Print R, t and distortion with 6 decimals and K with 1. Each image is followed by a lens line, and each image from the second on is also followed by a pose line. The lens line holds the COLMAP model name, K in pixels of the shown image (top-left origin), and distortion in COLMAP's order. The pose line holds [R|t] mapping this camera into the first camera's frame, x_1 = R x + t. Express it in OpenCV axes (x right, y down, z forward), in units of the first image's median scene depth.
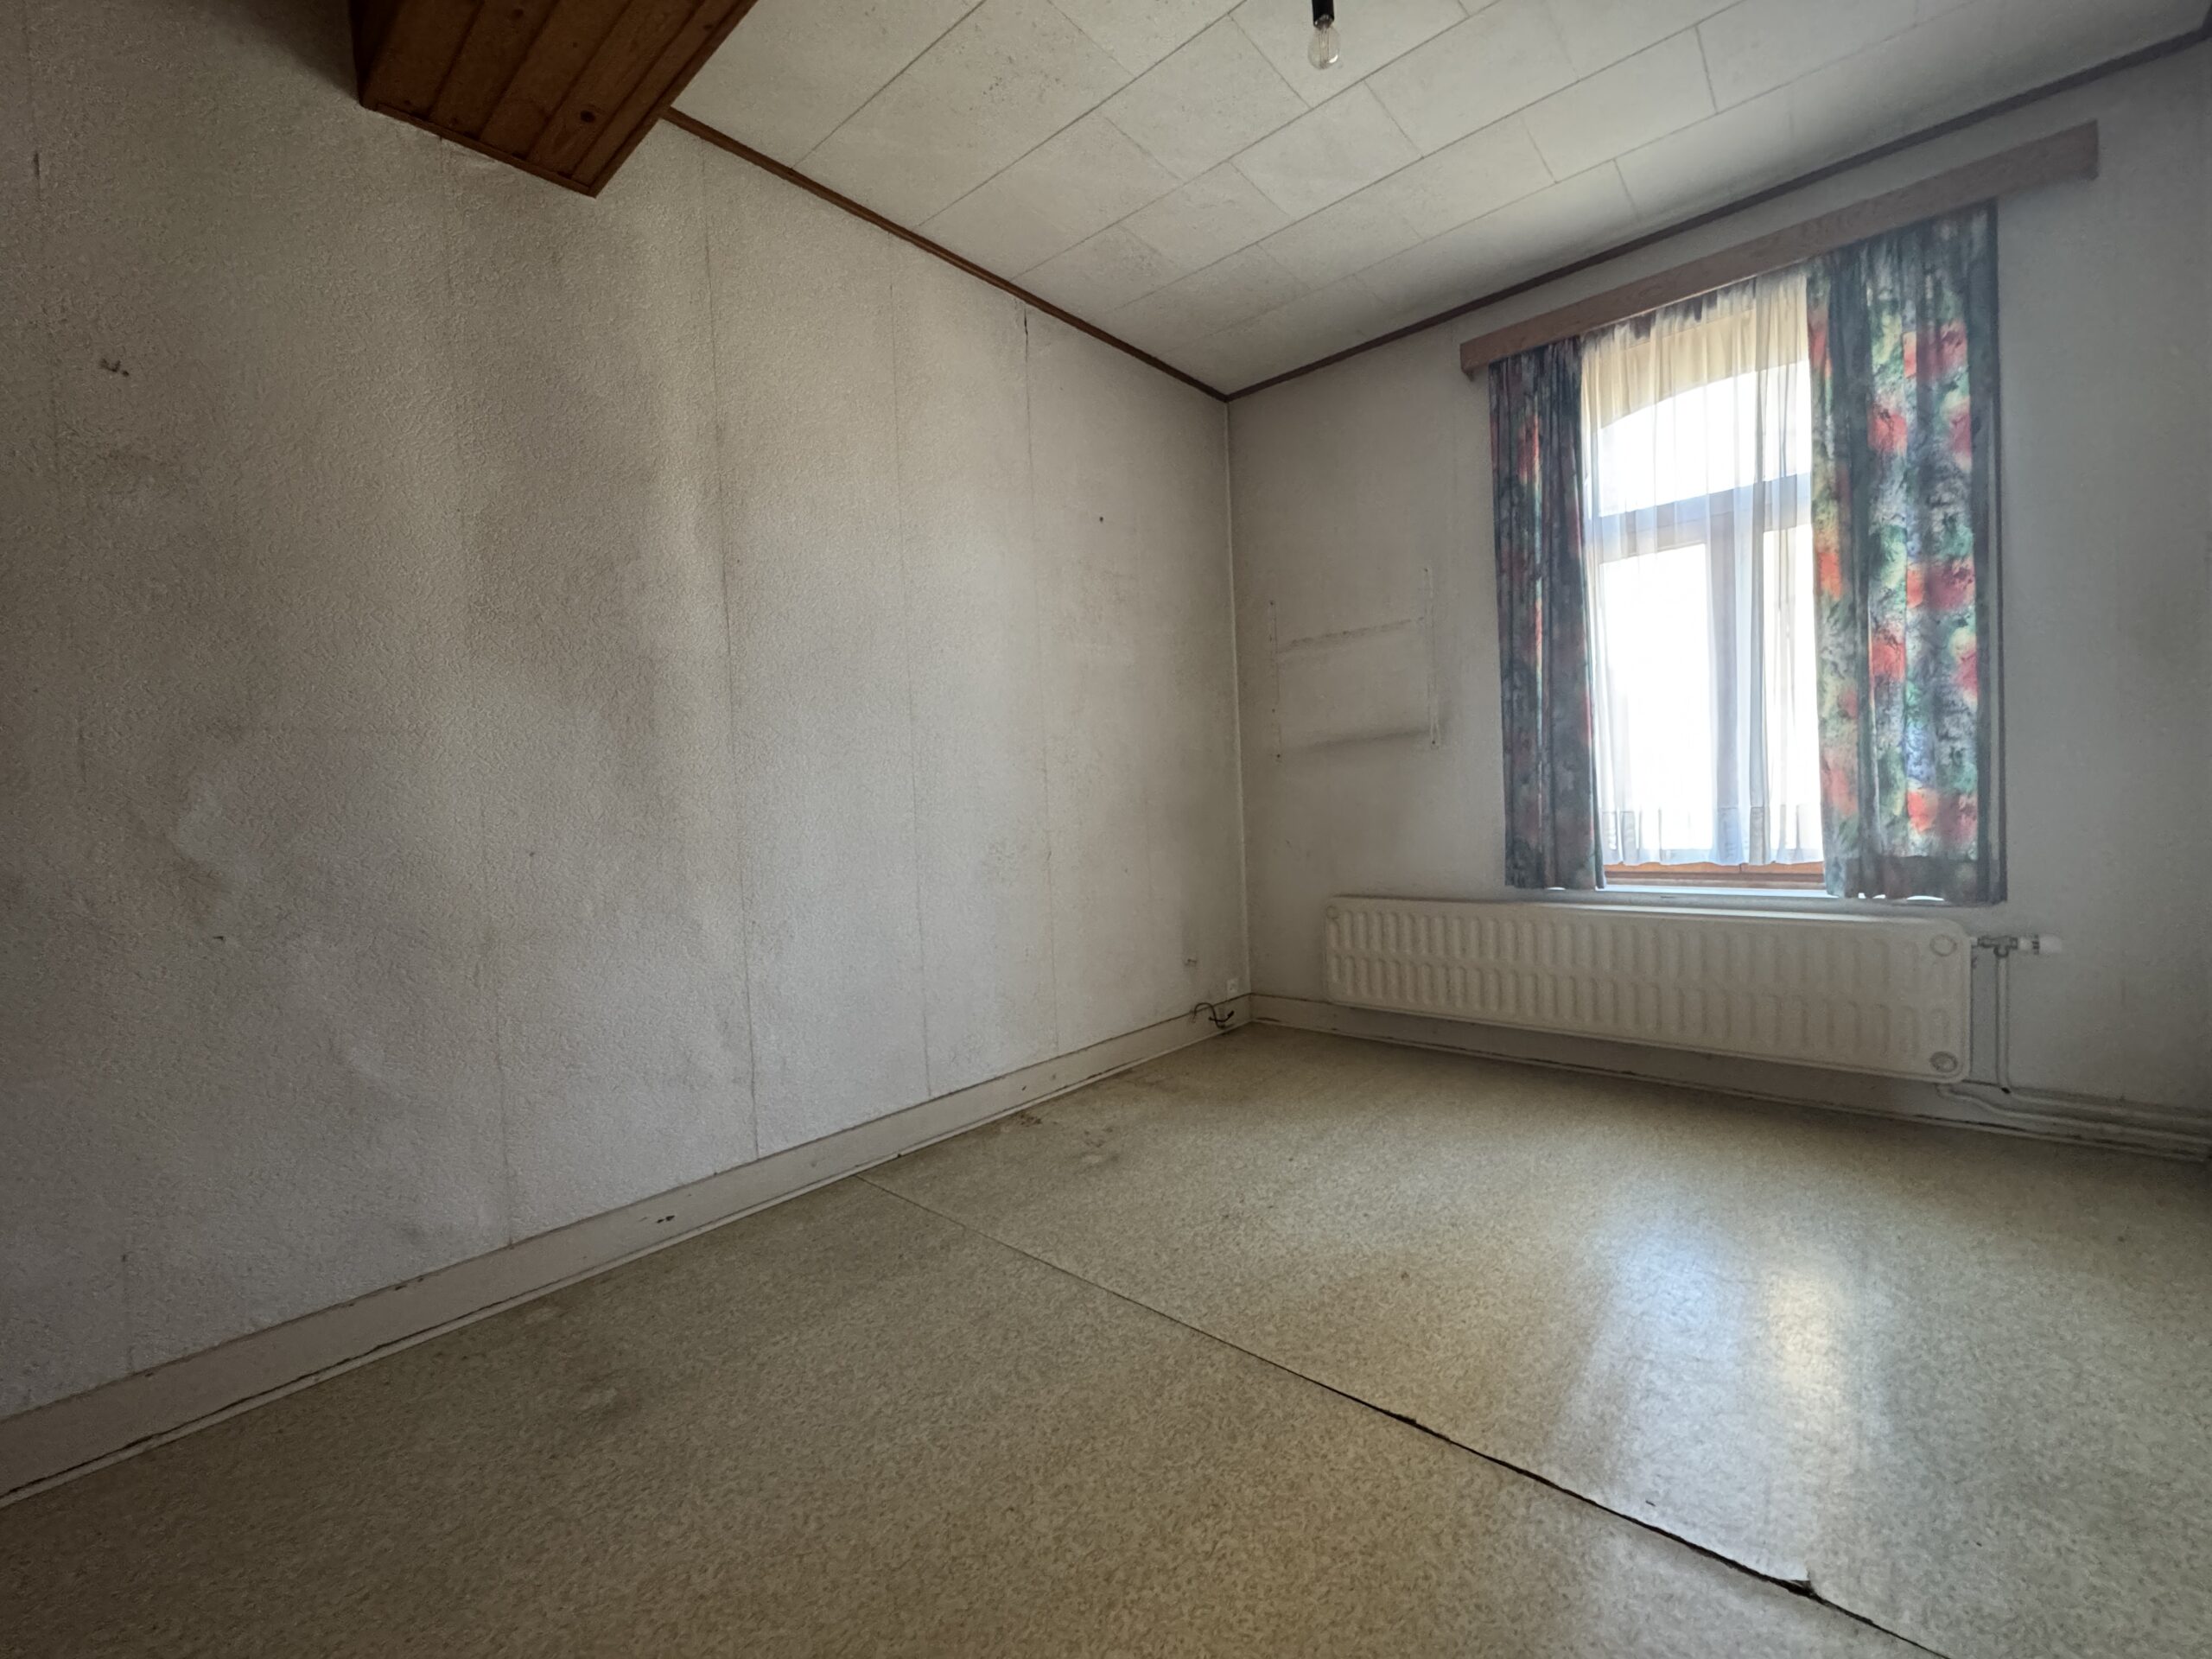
lens RADIAL K [[883.0, 0, 1104.6], [0, 883.0, 827.8], [0, 0, 1]] dist [-0.003982, 0.000195]
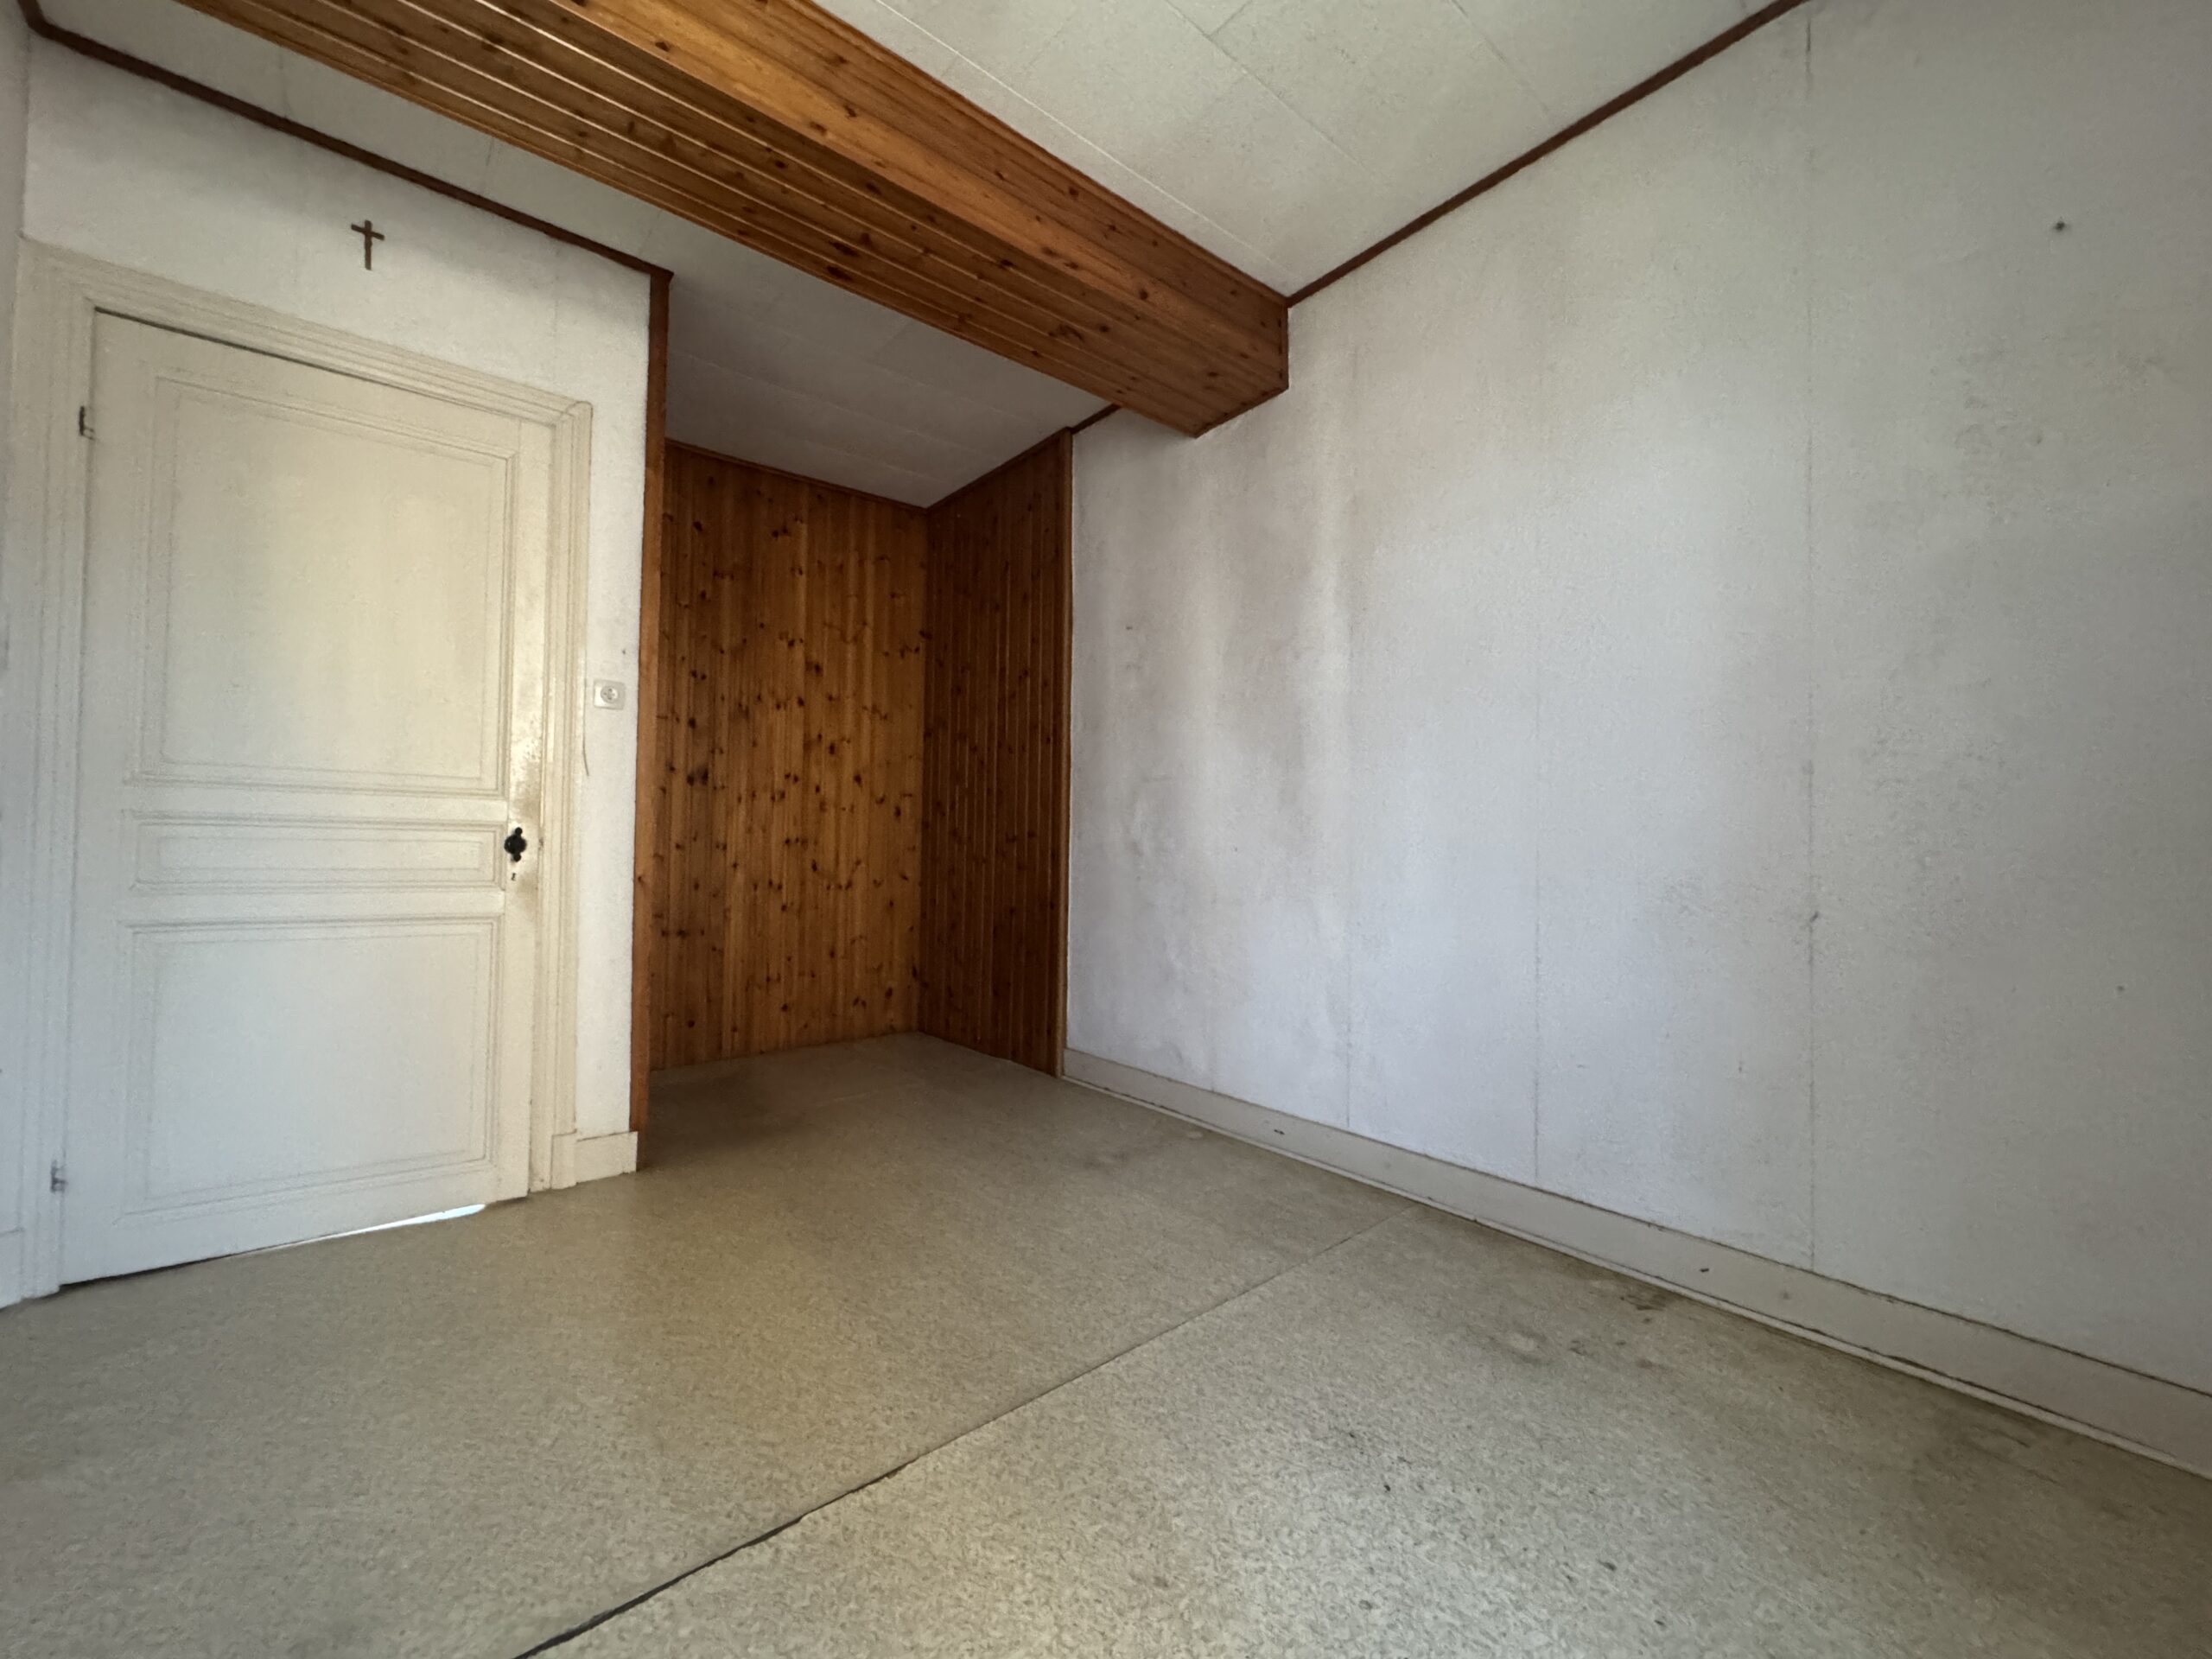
lens RADIAL K [[883.0, 0, 1103.4], [0, 883.0, 826.1], [0, 0, 1]] dist [-0.003982, 0.000195]
pose [[-0.143199, 0.017942, -0.989531, 0.824733], [-0.039997, 0.998914, 0.023900, -0.035400], [0.988885, 0.043001, -0.142326, 0.885903]]
